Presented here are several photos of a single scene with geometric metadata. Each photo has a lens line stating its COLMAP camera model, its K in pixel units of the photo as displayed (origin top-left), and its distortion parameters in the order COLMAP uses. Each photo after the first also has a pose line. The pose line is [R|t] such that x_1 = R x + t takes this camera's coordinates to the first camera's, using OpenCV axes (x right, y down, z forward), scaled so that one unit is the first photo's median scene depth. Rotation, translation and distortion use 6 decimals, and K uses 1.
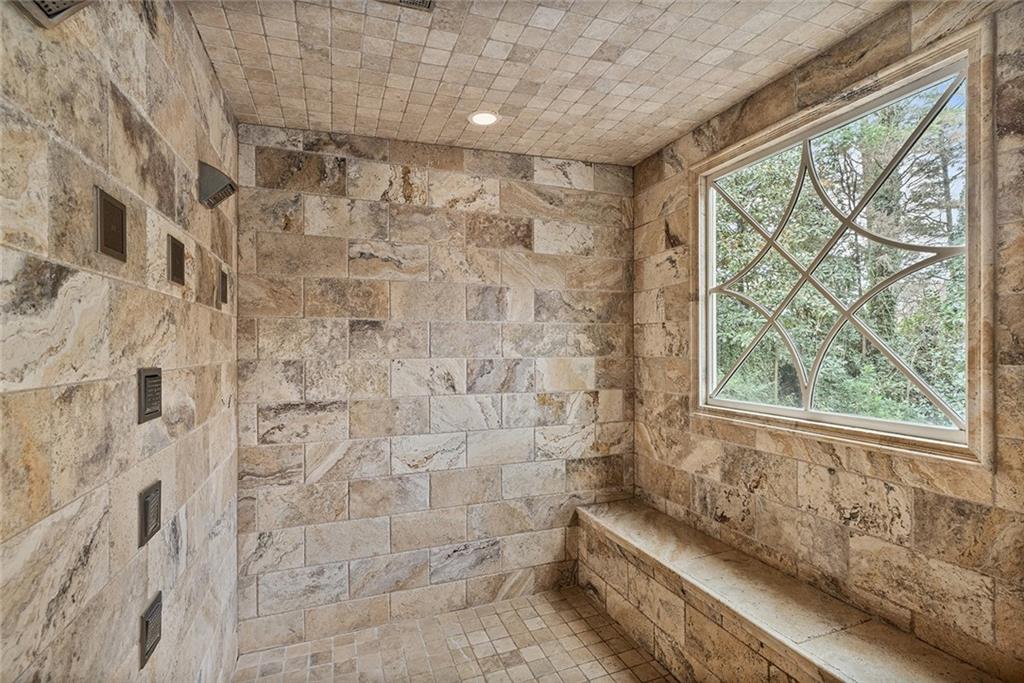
lens RADIAL K [[469.1, 0, 511.6], [0, 469.1, 344.1], [0, 0, 1]] dist [-0.000502, -0.000052]
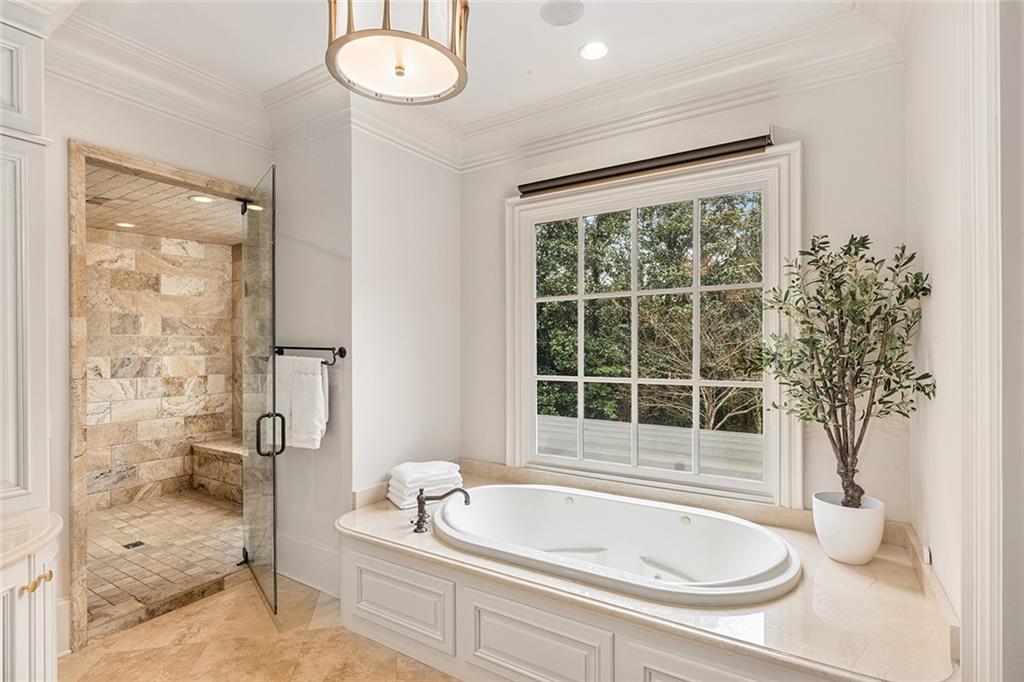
lens RADIAL K [[492.8, 0, 513.0], [0, 492.8, 346.5], [0, 0, 1]] dist [-0.000140, -0.000256]
pose [[0.796769, -0.000336, 0.604284, -0.014332], [-0.000849, 0.999998, 0.001675, -0.010881], [-0.604283, -0.001847, 0.796768, -1.173574]]
